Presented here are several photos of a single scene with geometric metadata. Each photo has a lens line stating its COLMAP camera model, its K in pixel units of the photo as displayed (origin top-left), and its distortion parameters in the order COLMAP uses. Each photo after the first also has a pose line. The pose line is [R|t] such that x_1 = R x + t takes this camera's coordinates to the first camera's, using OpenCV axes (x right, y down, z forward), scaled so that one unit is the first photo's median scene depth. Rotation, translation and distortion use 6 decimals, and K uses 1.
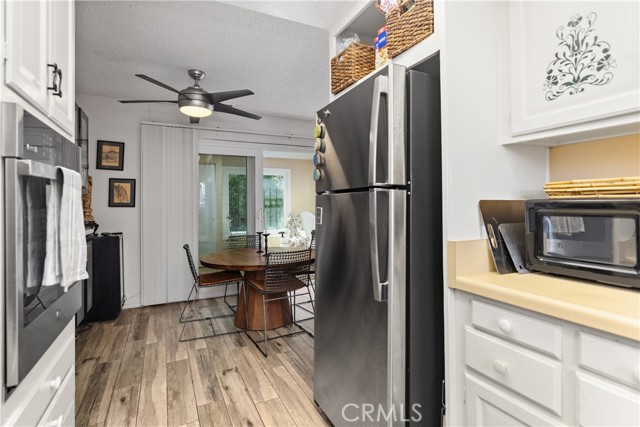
lens RADIAL K [[332.3, 0, 319.5], [0, 332.3, 210.1], [0, 0, 1]] dist [-0.003151, -0.000715]
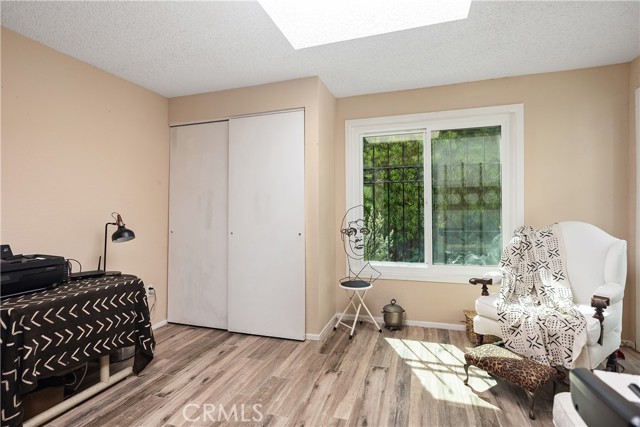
lens RADIAL K [[317.8, 0, 320.0], [0, 317.8, 213.5], [0, 0, 1]] dist [0.002333, 0.000075]
pose [[0.718579, -0.000159, -0.695445, -0.008699], [-0.006877, 0.999949, -0.007335, 0.002354], [0.695411, 0.010054, 0.718542, 1.232153]]
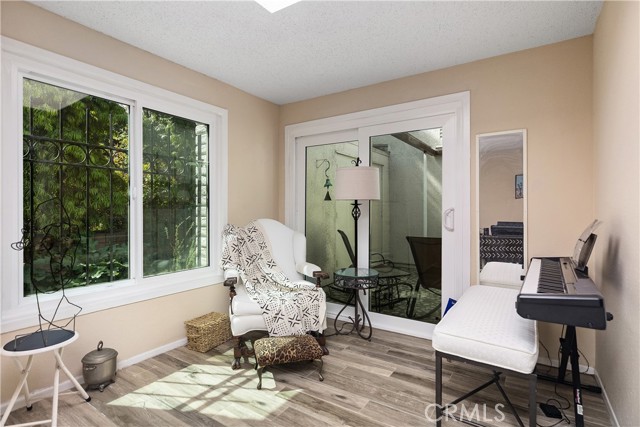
lens RADIAL K [[317.8, 0, 320.0], [0, 317.8, 213.5], [0, 0, 1]] dist [0.002333, 0.000075]
pose [[0.870243, -0.006657, 0.492578, -0.367044], [0.015252, 0.999793, -0.013434, 0.009432], [-0.492387, 0.019204, 0.870165, 1.290472]]
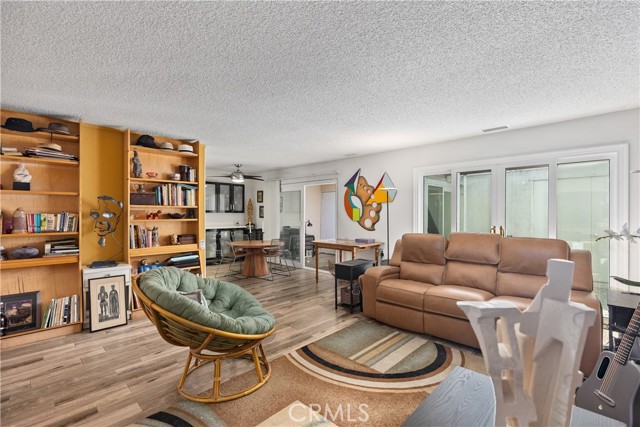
lens RADIAL K [[296.8, 0, 322.5], [0, 296.8, 211.8], [0, 0, 1]] dist [0.001913, -0.000004]
pose [[0.326394, -0.005321, -0.945219, 1.600588], [-0.020406, 0.999711, -0.012674, -0.034207], [0.945013, 0.023425, 0.326192, 0.721549]]
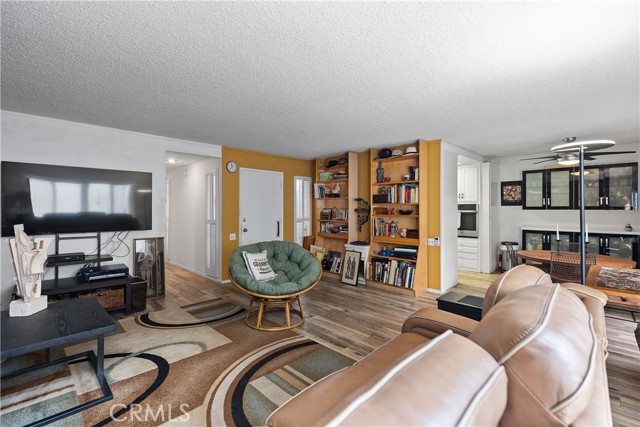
lens RADIAL K [[288.8, 0, 319.3], [0, 288.8, 206.7], [0, 0, 1]] dist [0.009216, -0.000379]
pose [[-0.953178, -0.006074, -0.302348, 1.061332], [-0.010386, 0.999866, 0.012657, -0.058348], [0.302230, 0.015204, -0.953114, 1.682418]]
